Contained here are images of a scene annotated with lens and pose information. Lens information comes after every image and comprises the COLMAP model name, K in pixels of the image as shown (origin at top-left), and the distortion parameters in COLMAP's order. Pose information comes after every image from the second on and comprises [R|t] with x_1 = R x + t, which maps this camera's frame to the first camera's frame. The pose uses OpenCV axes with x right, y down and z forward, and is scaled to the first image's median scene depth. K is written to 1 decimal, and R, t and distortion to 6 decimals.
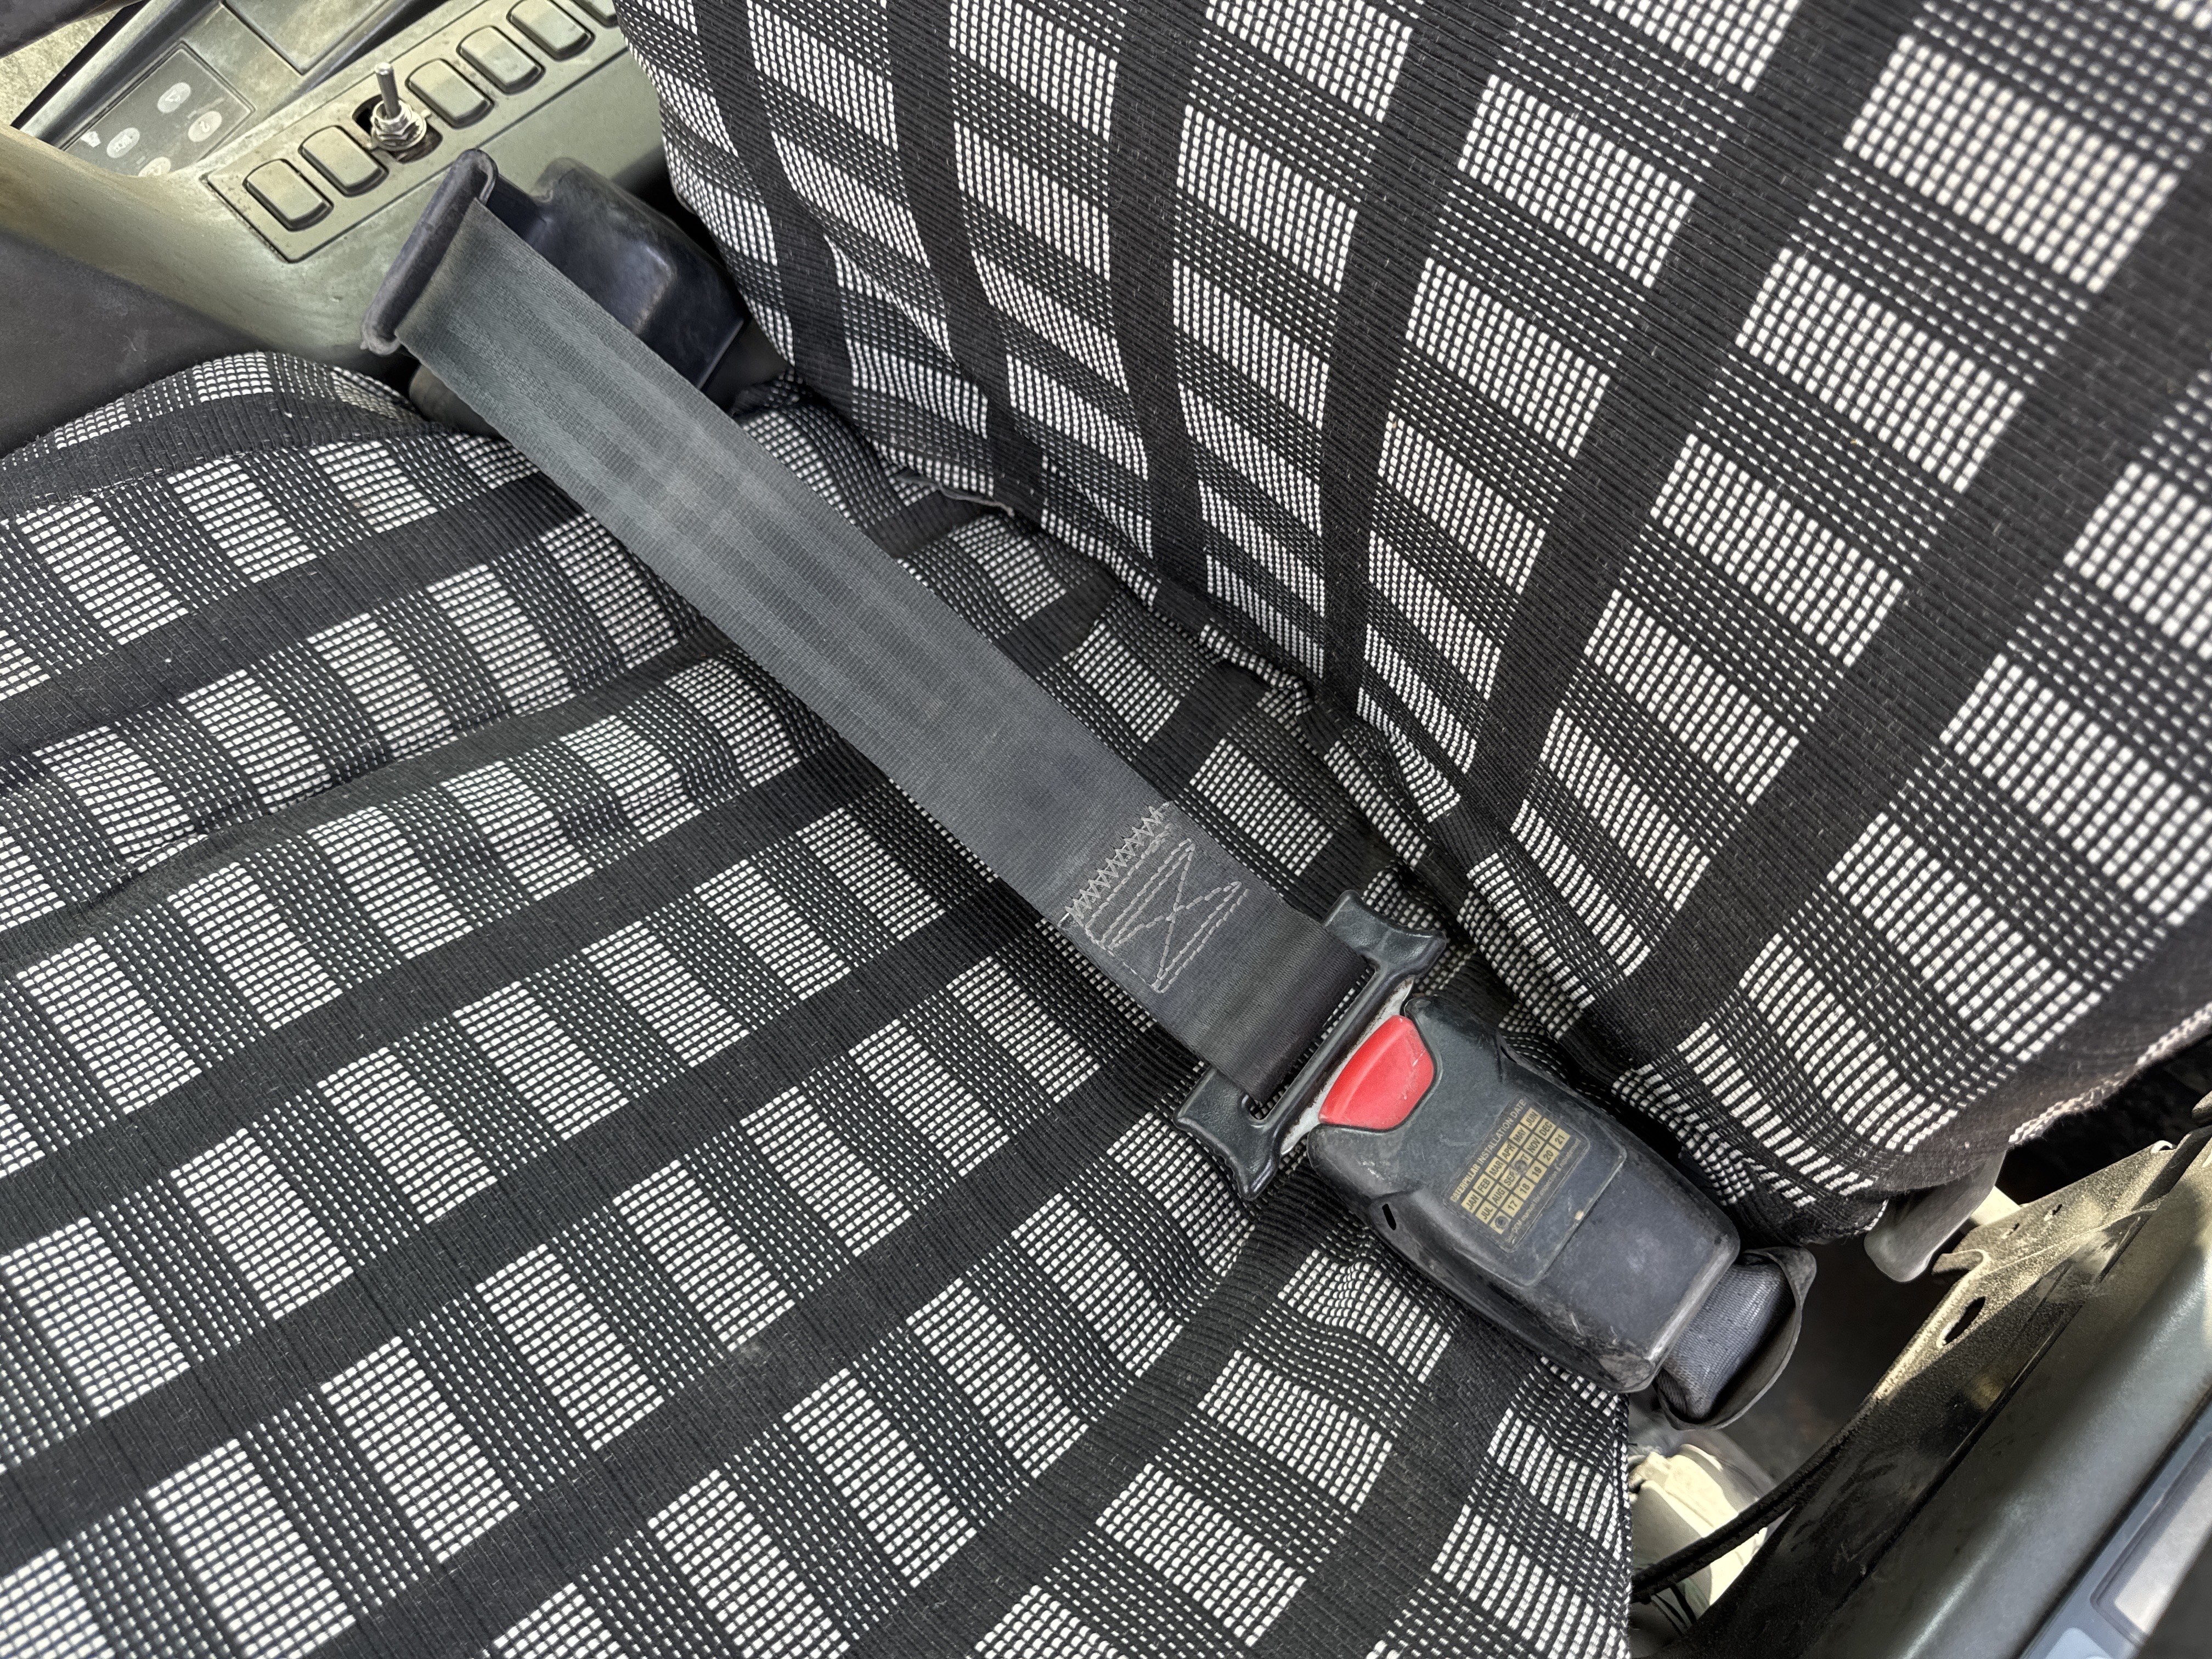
lens RADIAL K [[1592.4, 0, 1102.5], [0, 1592.4, 832.1], [0, 0, 1]] dist [0.011575, -0.009543]
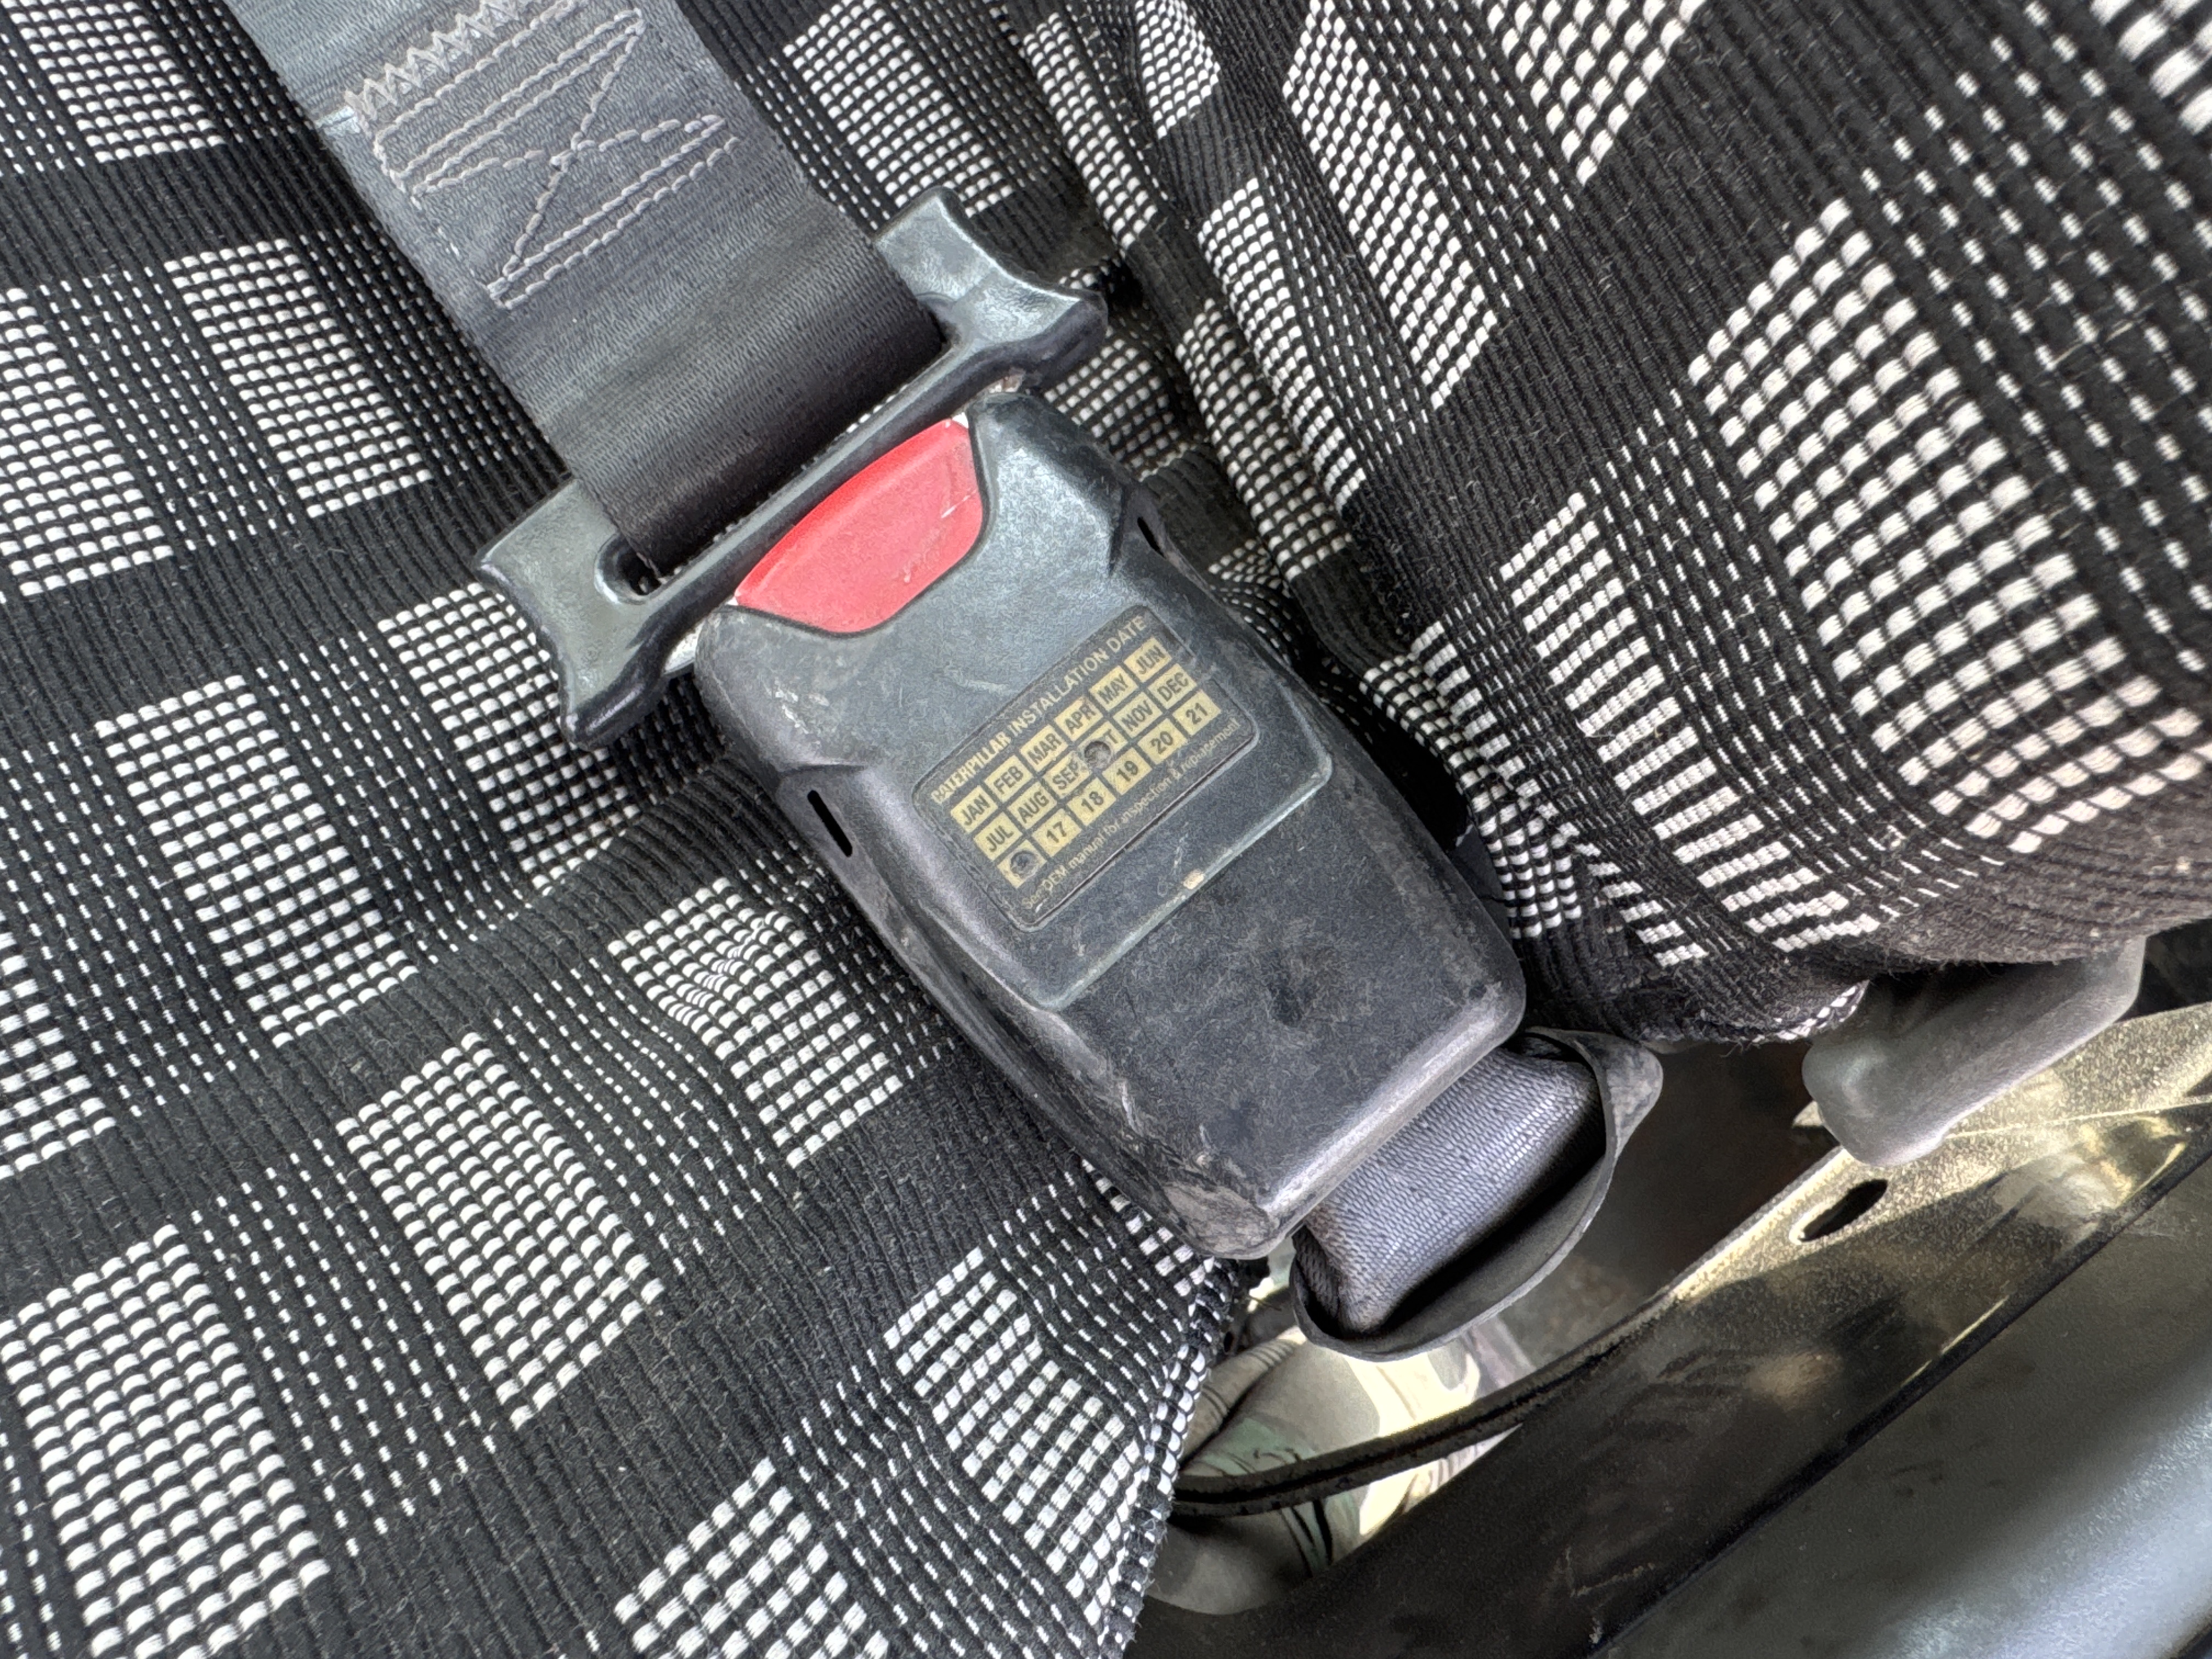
lens RADIAL K [[1592.4, 0, 1107.9], [0, 1592.4, 827.8], [0, 0, 1]] dist [0.011575, -0.009543]
pose [[0.977321, 0.194122, 0.084621, 0.223038], [-0.205716, 0.965132, 0.161867, 0.151204], [-0.050249, -0.175604, 0.983178, 0.539284]]
